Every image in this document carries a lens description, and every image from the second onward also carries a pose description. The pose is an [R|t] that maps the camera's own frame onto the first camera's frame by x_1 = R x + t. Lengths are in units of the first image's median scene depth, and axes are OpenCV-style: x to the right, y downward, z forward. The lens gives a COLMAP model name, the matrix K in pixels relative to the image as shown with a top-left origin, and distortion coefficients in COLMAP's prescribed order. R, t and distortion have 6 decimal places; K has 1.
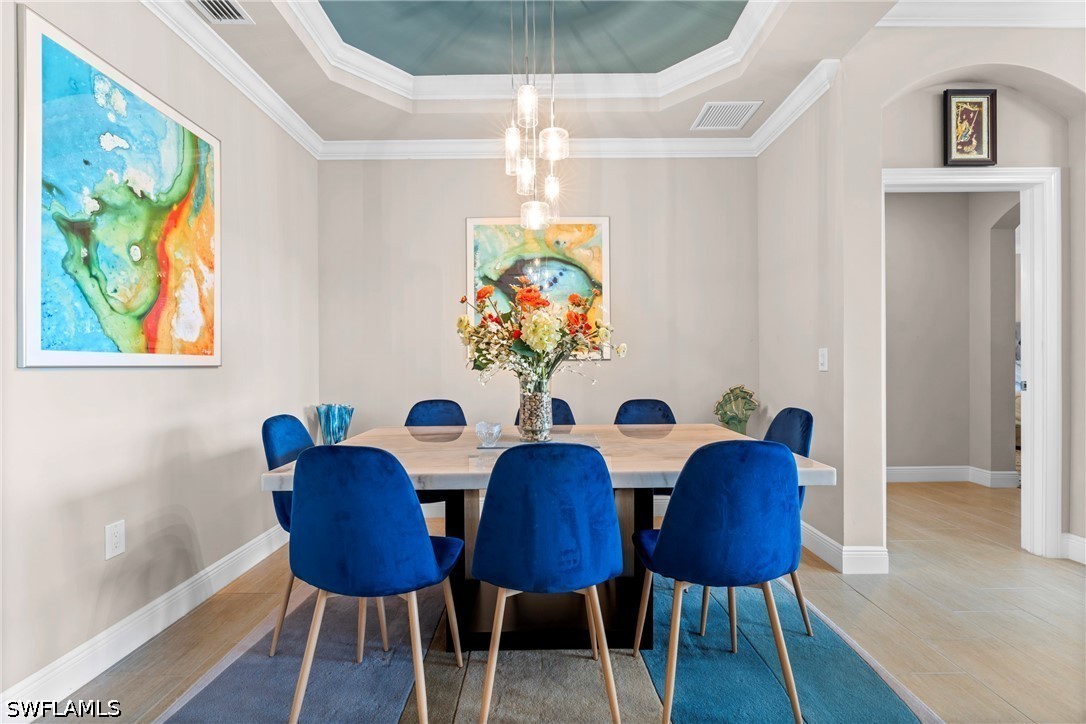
lens RADIAL K [[473.4, 0, 542.3], [0, 473.4, 363.4], [0, 0, 1]] dist [-0.008132, 0.000641]
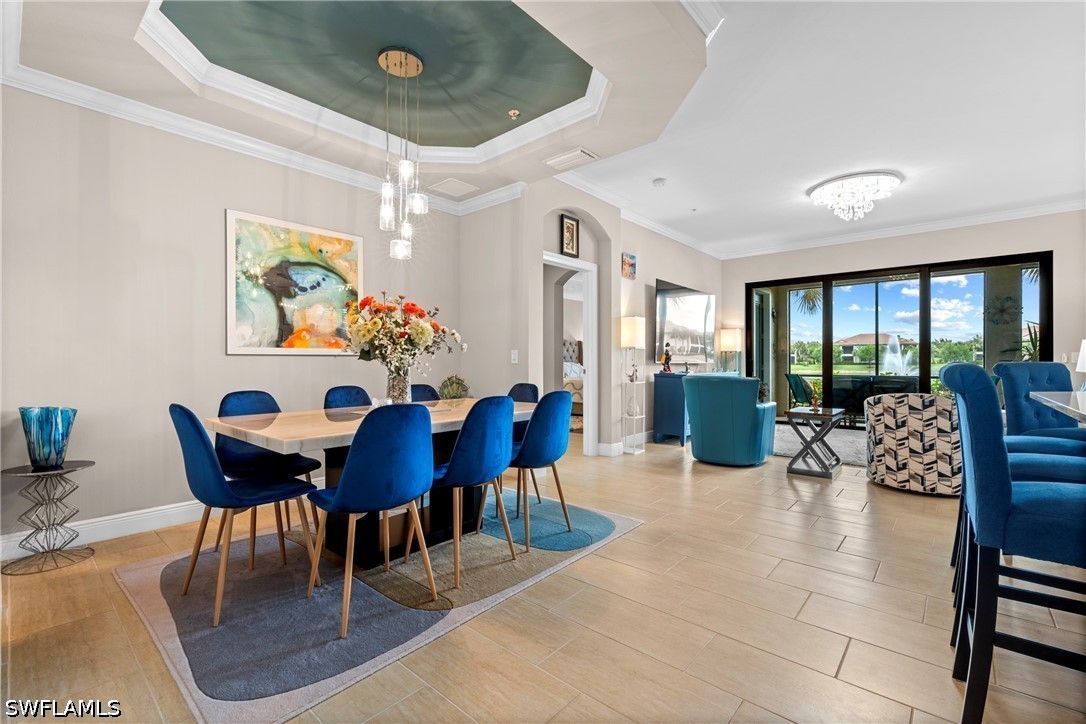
lens RADIAL K [[473.4, 0, 542.3], [0, 473.4, 363.4], [0, 0, 1]] dist [-0.008132, 0.000641]
pose [[0.656574, 0.002920, 0.754256, -0.596395], [0.001072, 0.999988, -0.004804, 0.022758], [-0.754261, 0.003963, 0.656562, -0.170598]]
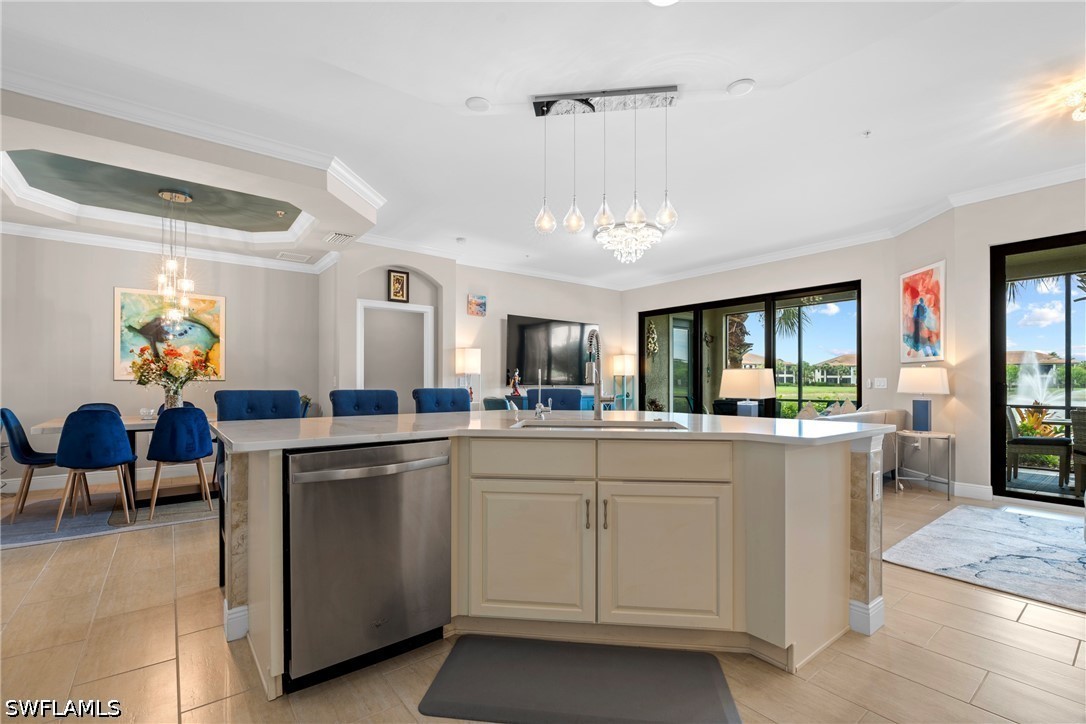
lens RADIAL K [[478.8, 0, 539.2], [0, 478.8, 380.6], [0, 0, 1]] dist [-0.008128, 0.000205]
pose [[0.785124, 0.010700, 0.619246, -0.040414], [-0.003563, 0.999912, -0.012760, 0.012159], [-0.619328, 0.007812, 0.785094, -1.342096]]
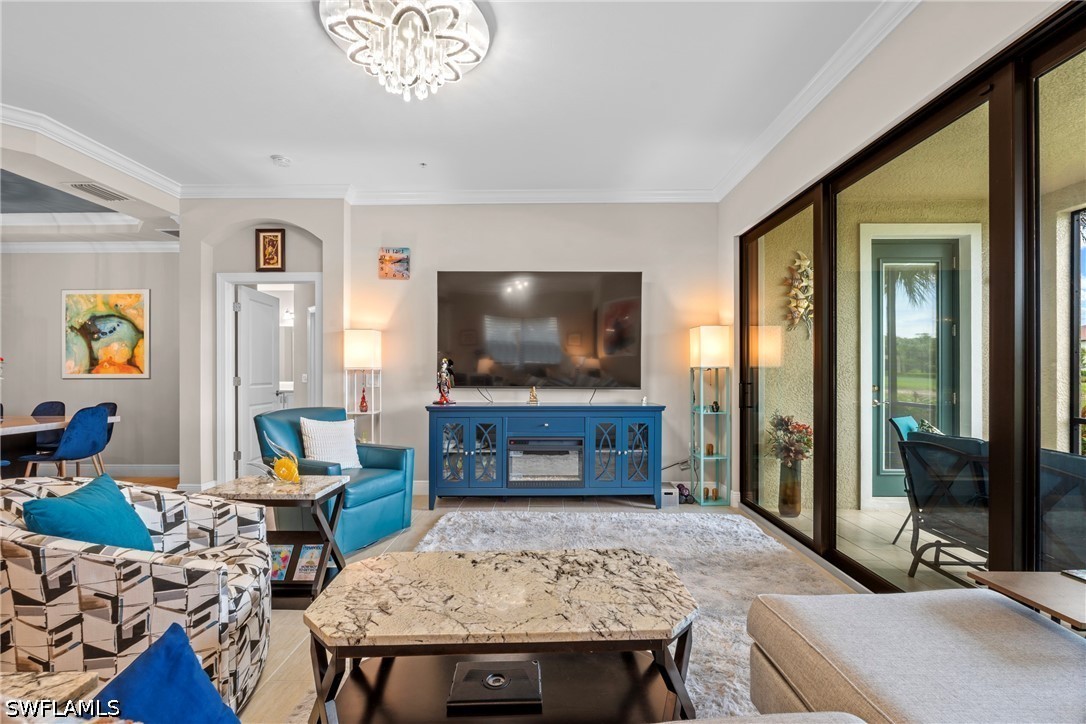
lens RADIAL K [[483.2, 0, 543.0], [0, 483.2, 375.0], [0, 0, 1]] dist [-0.011694, 0.000620]
pose [[0.999937, 0.008983, -0.006734, 1.900239], [-0.009028, 0.999937, -0.006603, -0.028188], [0.006675, 0.006664, 0.999956, -0.779212]]
